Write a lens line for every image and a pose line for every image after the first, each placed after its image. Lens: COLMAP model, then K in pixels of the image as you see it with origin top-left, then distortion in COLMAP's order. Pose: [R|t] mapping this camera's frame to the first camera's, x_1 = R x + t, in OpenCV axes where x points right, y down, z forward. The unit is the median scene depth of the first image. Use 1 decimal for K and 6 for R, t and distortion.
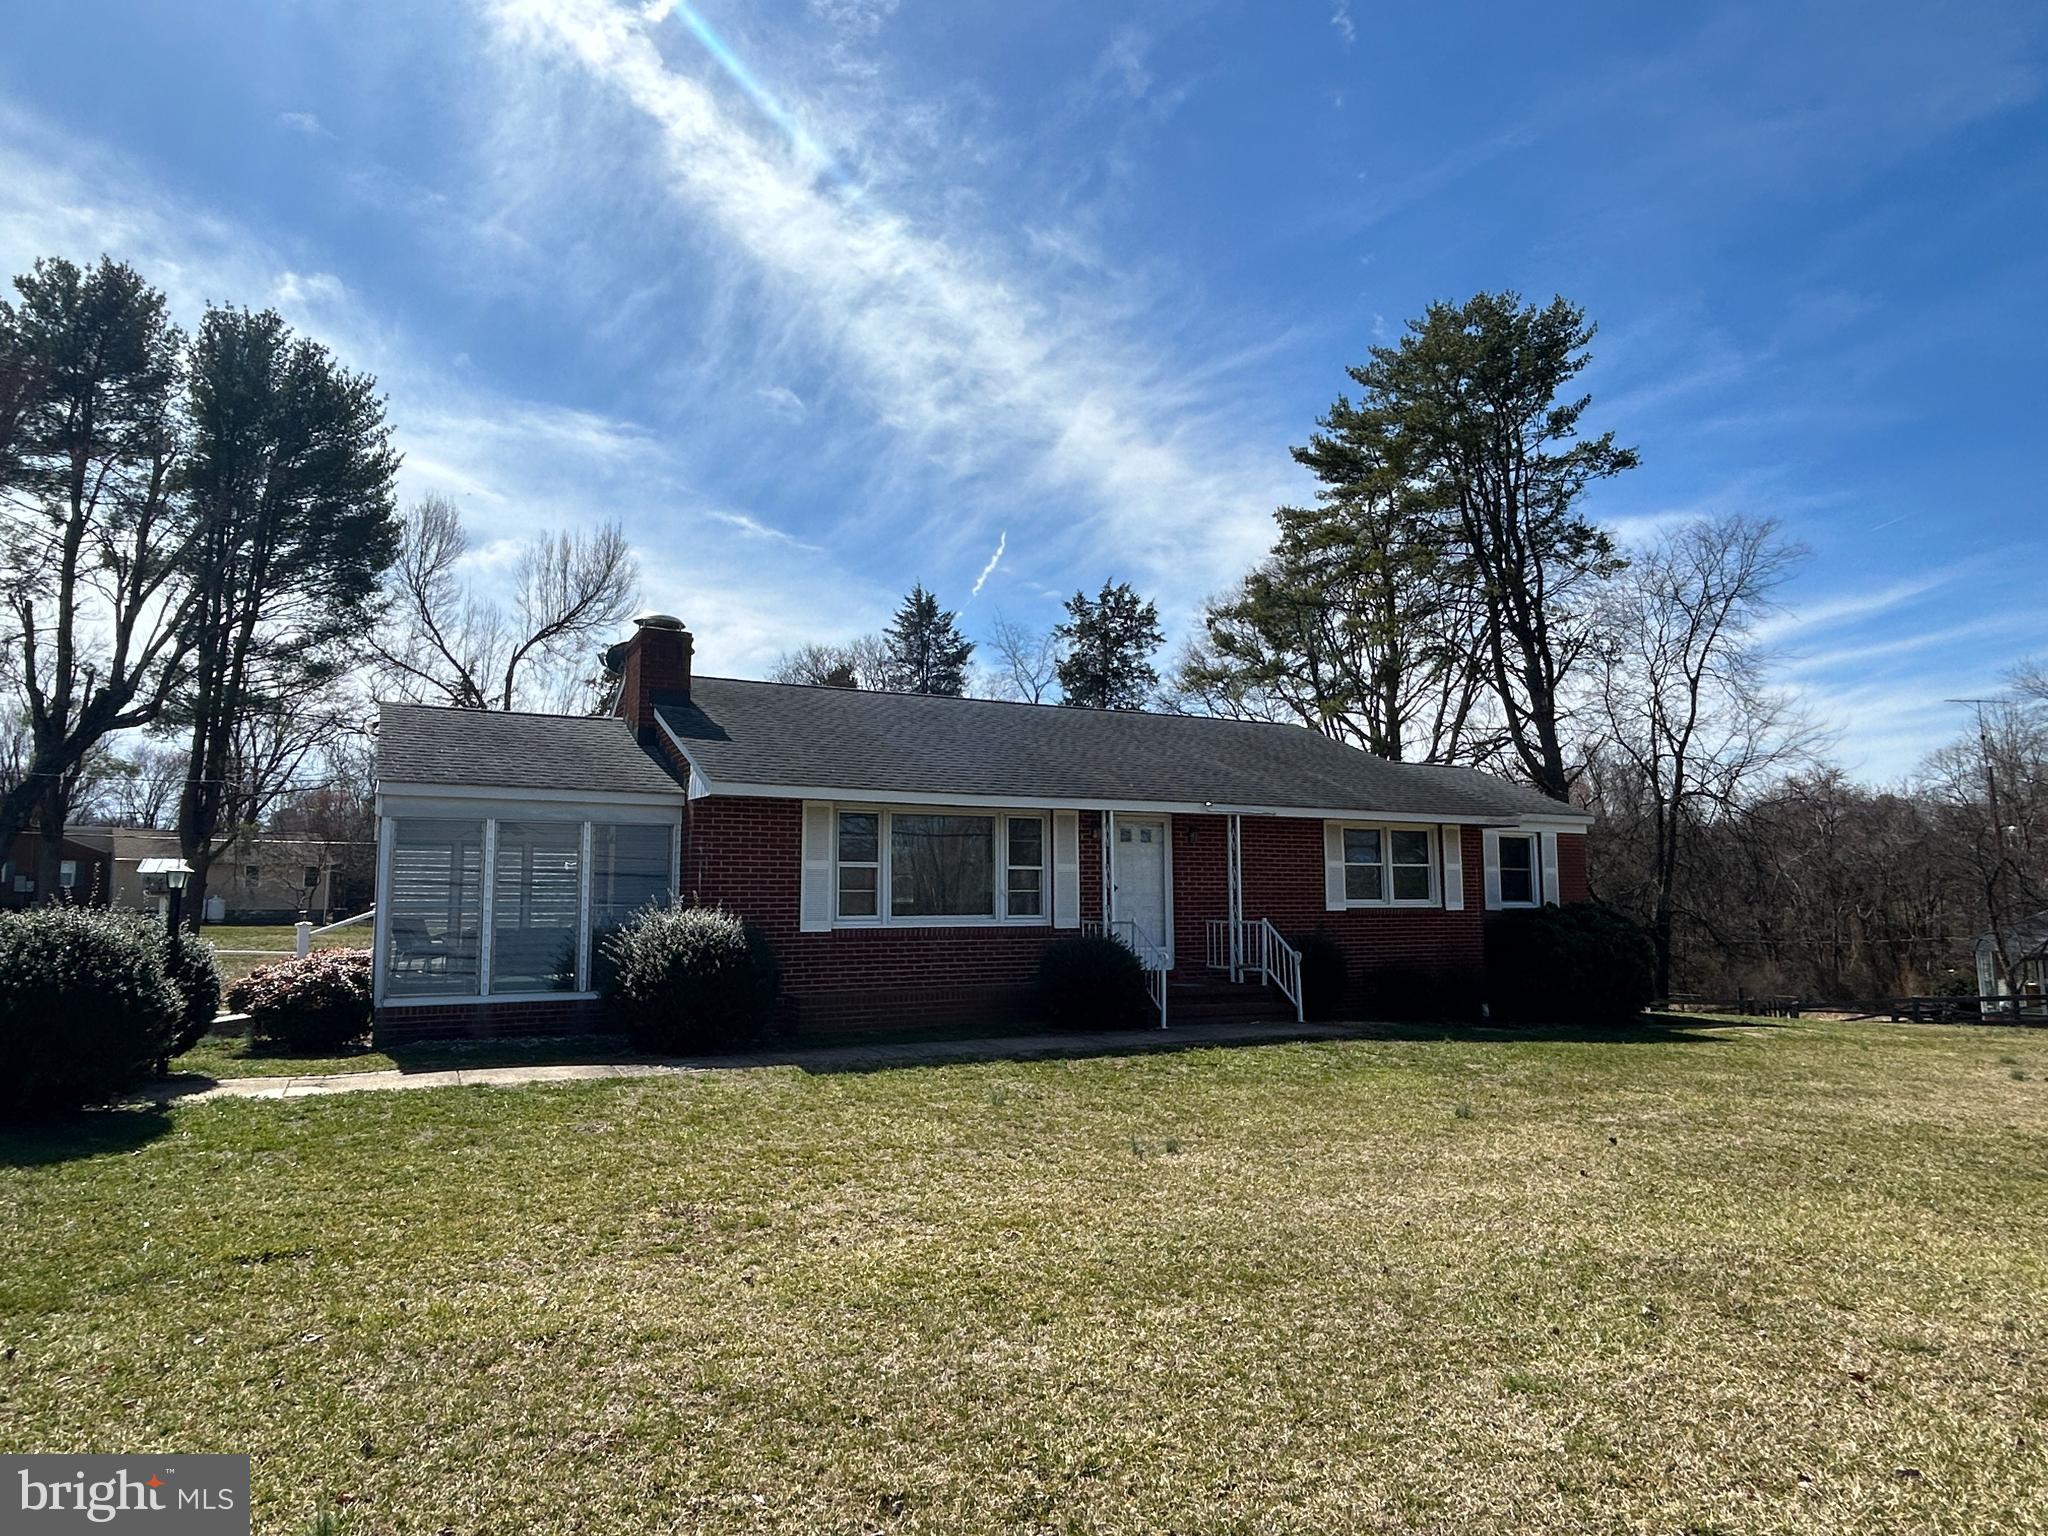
lens RADIAL K [[1222.9, 0, 1028.3], [0, 1222.9, 791.1], [0, 0, 1]] dist [0.001574, -0.000271]
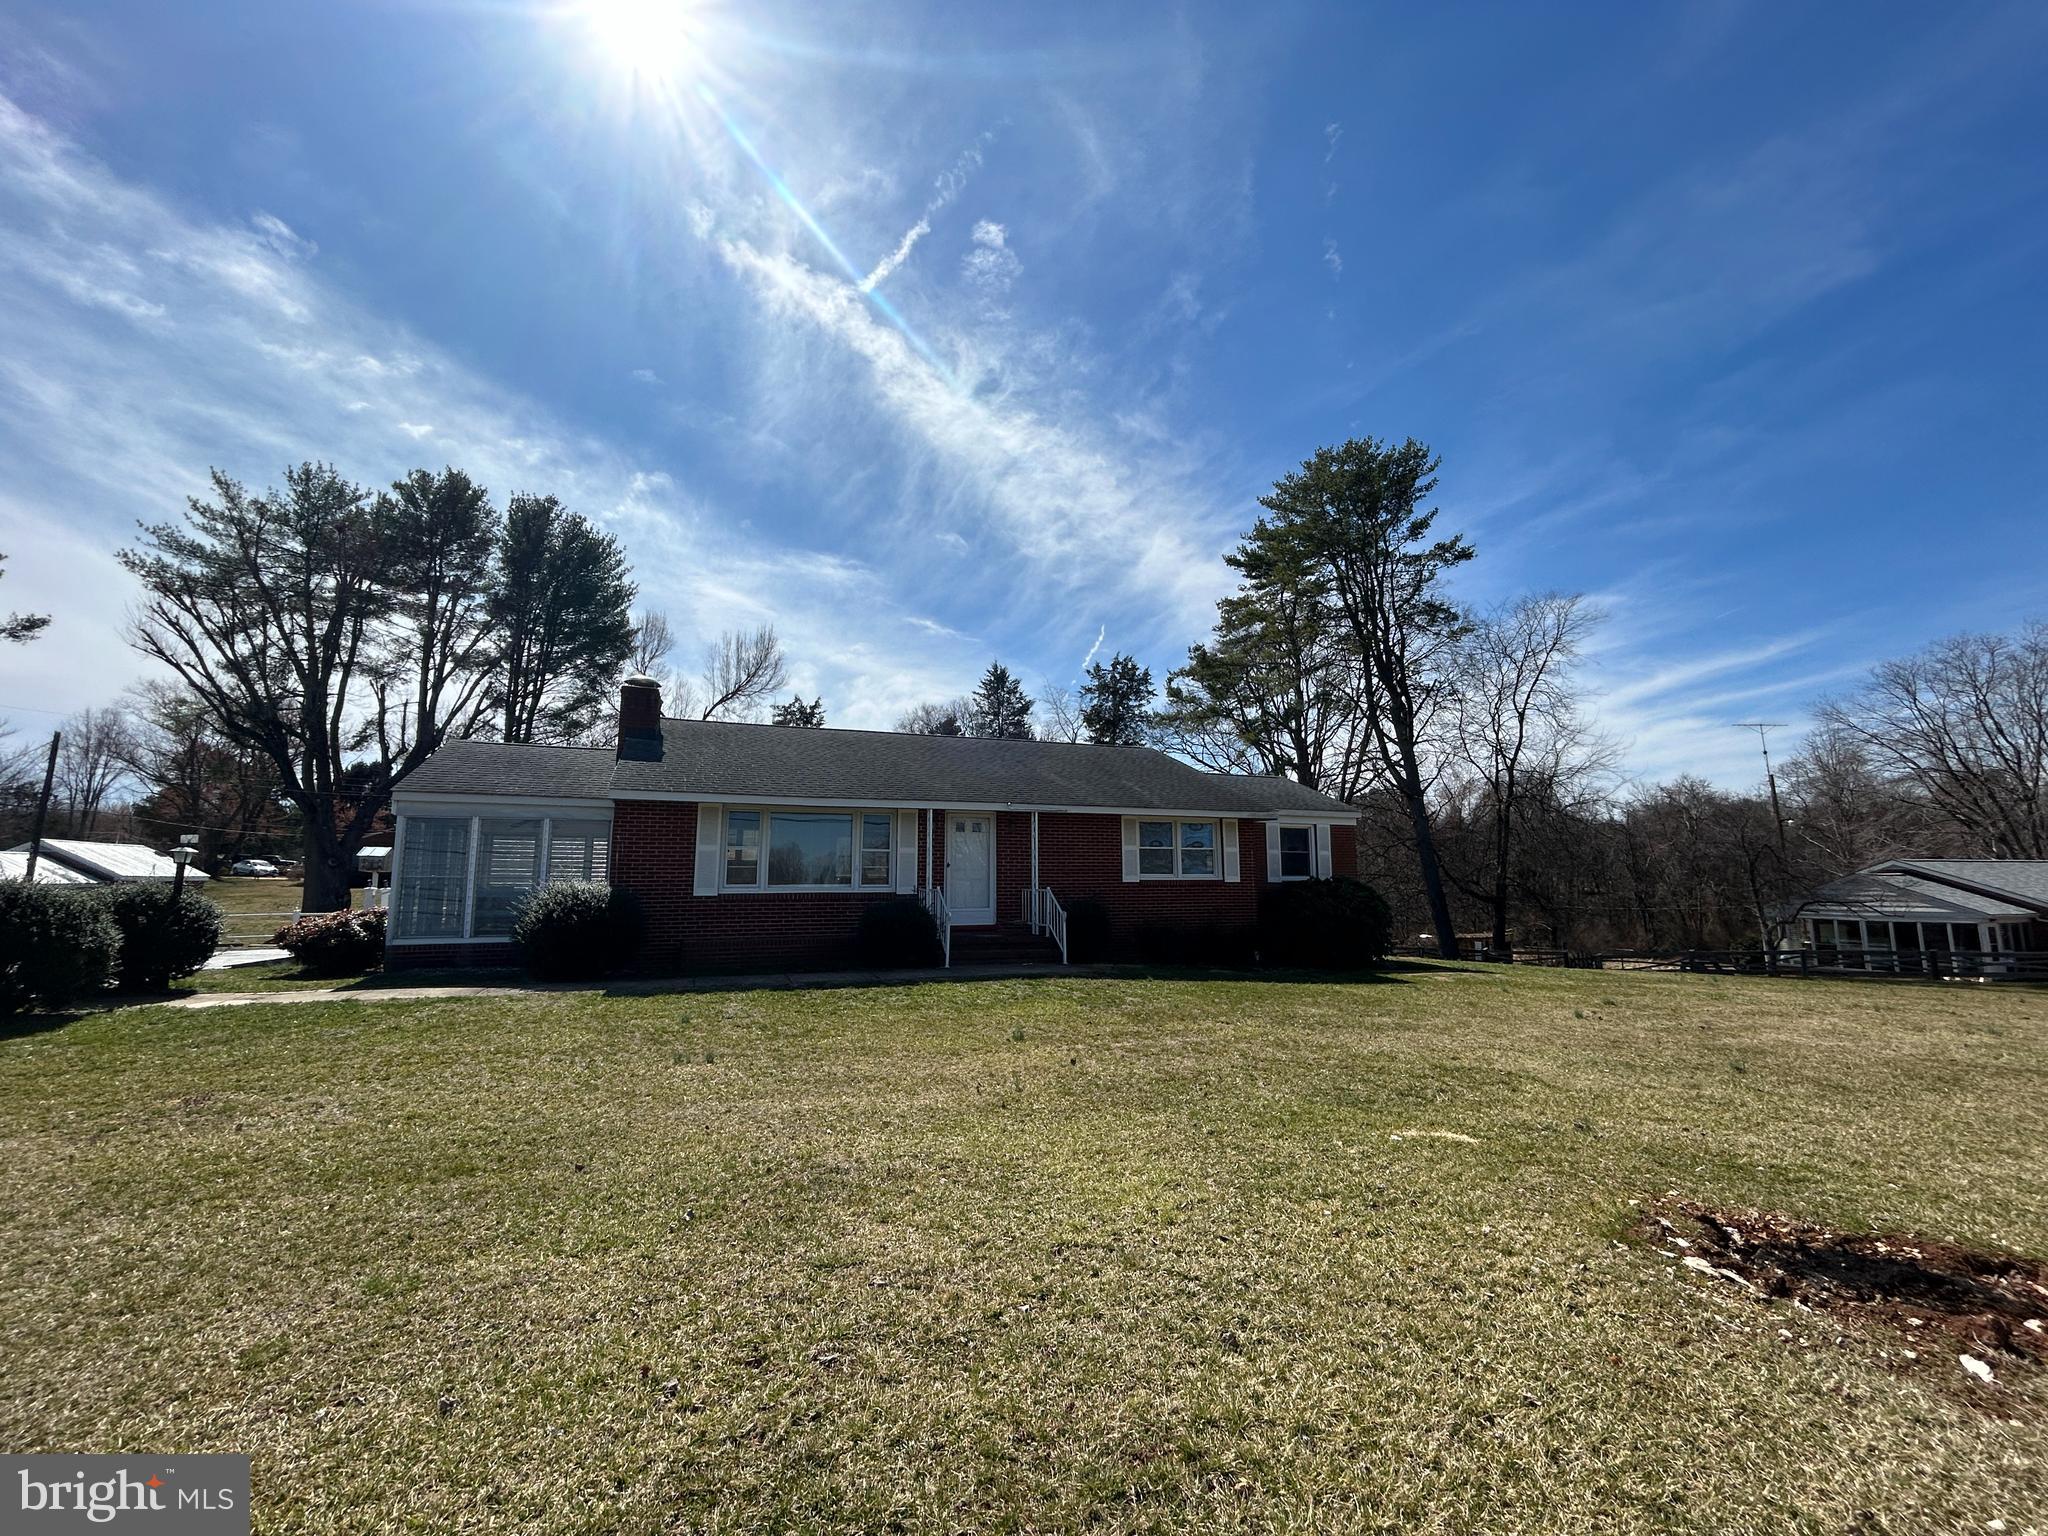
lens RADIAL K [[836.9, 0, 1028.2], [0, 836.9, 802.5], [0, 0, 1]] dist [0.000935, 0.000353]
pose [[0.993792, -0.009082, -0.110879, 0.094572], [0.009017, 0.999959, -0.001086, 0.003354], [0.110884, 0.000079, 0.993833, 0.013075]]
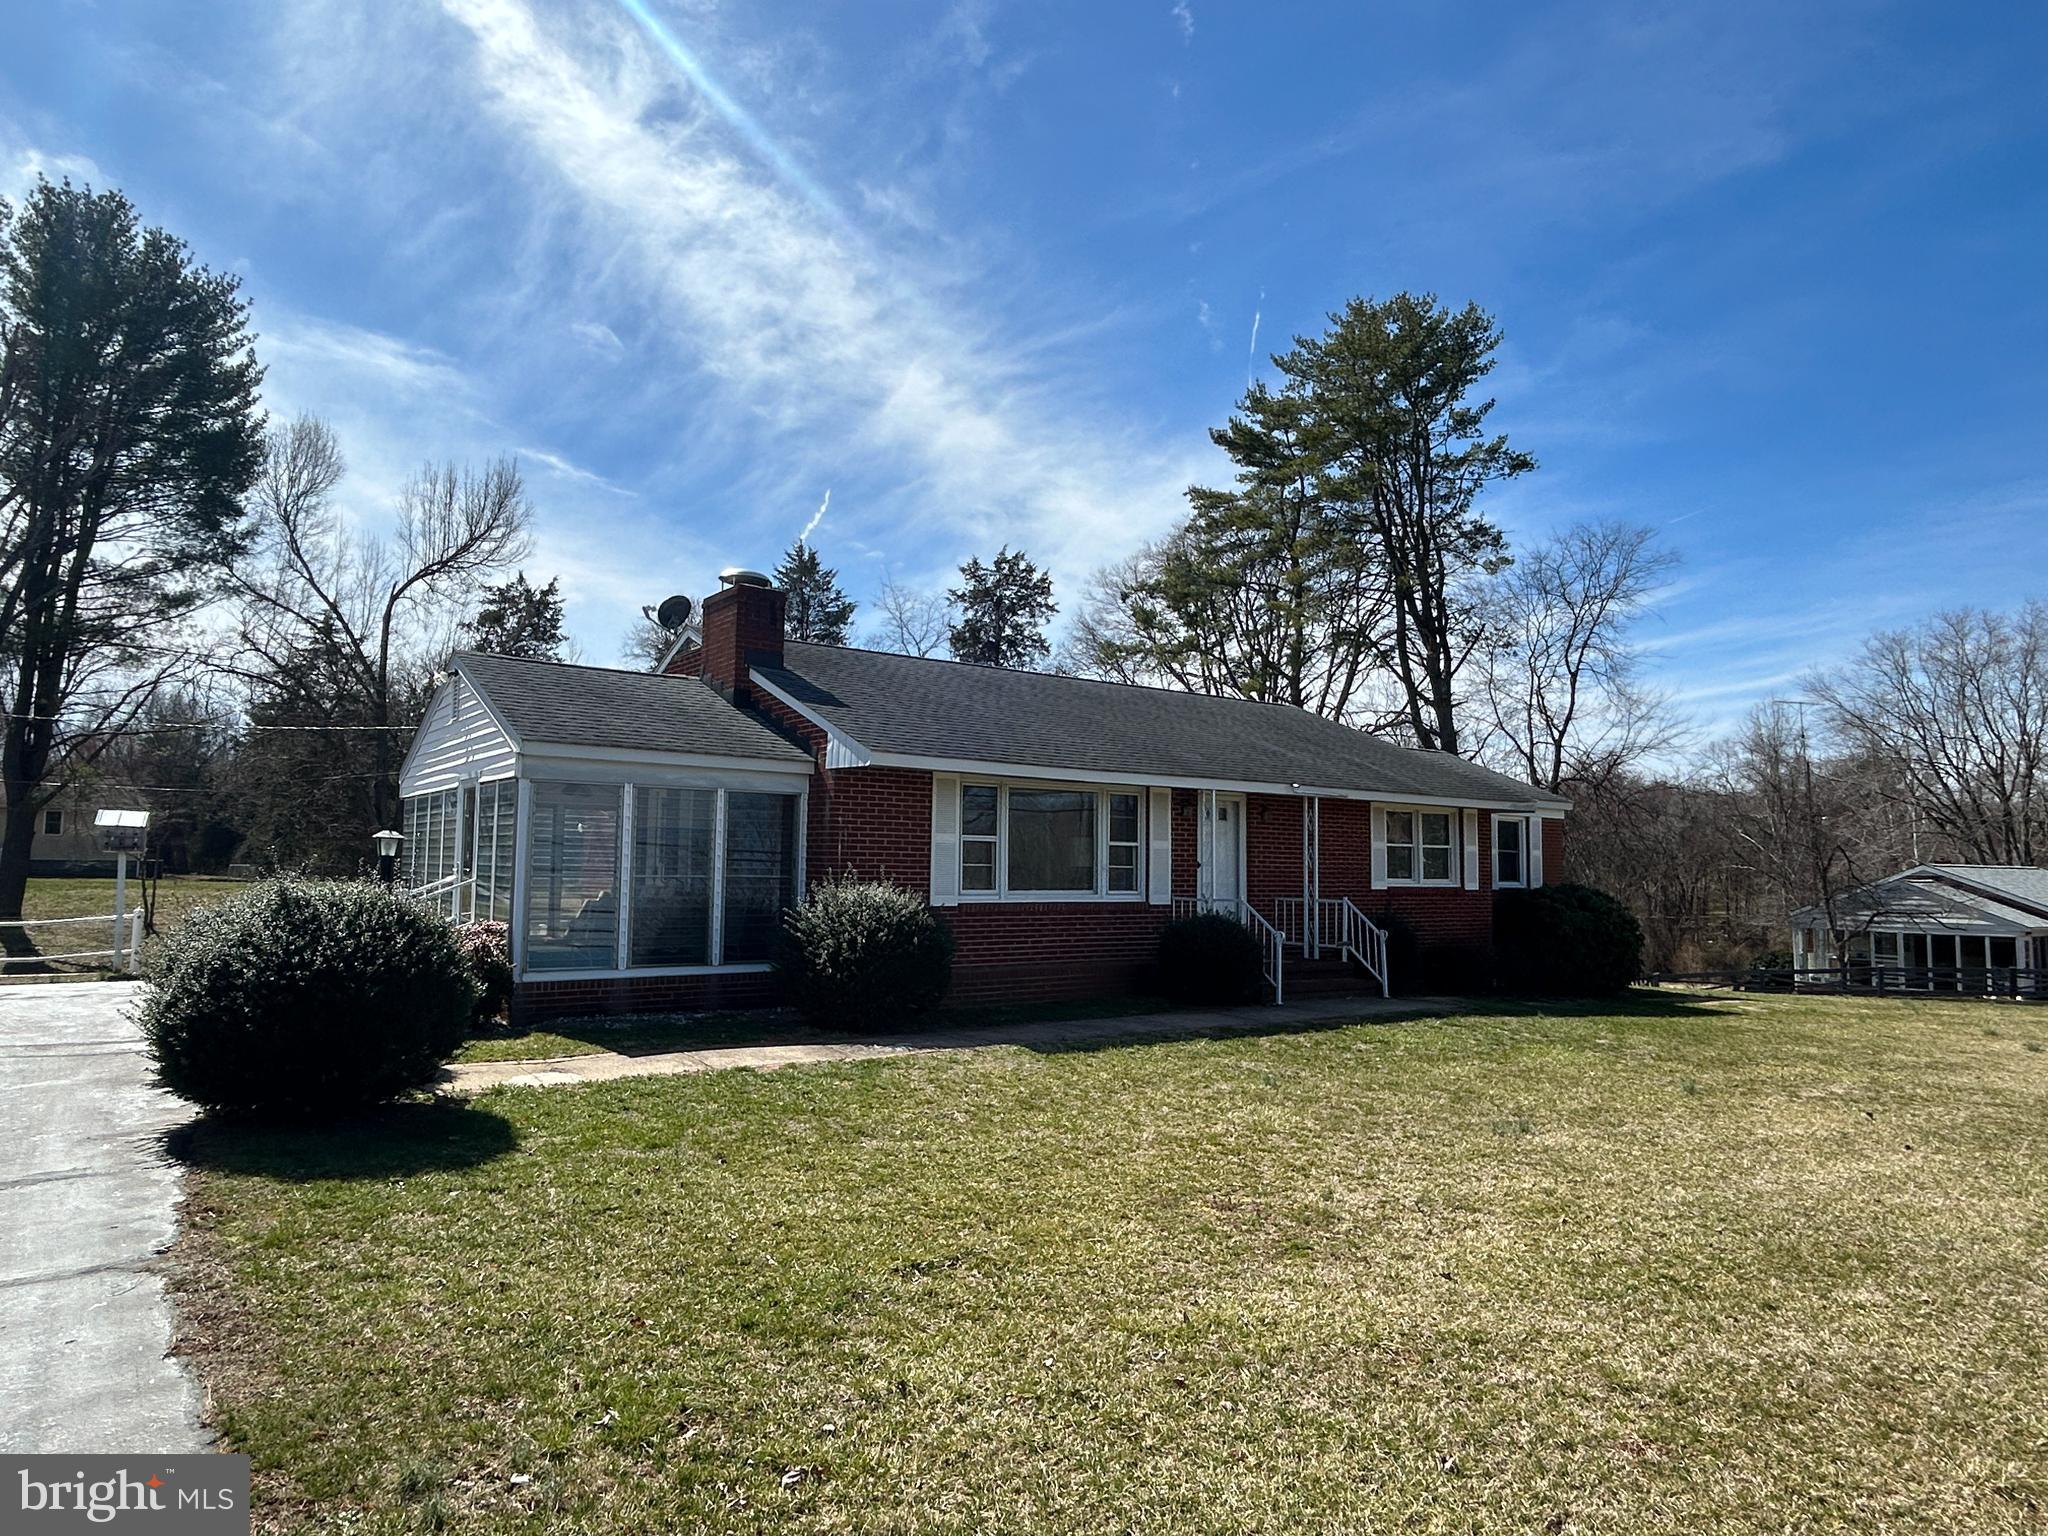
lens RADIAL K [[1214.1, 0, 1024.0], [0, 1214.1, 768.0], [0, 0, 1]] dist [0.000054, -0.000880]
pose [[0.988800, 0.029596, 0.146286, -0.079684], [-0.031266, 0.999469, 0.009135, -0.001955], [-0.145938, -0.013607, 0.989200, 0.014531]]
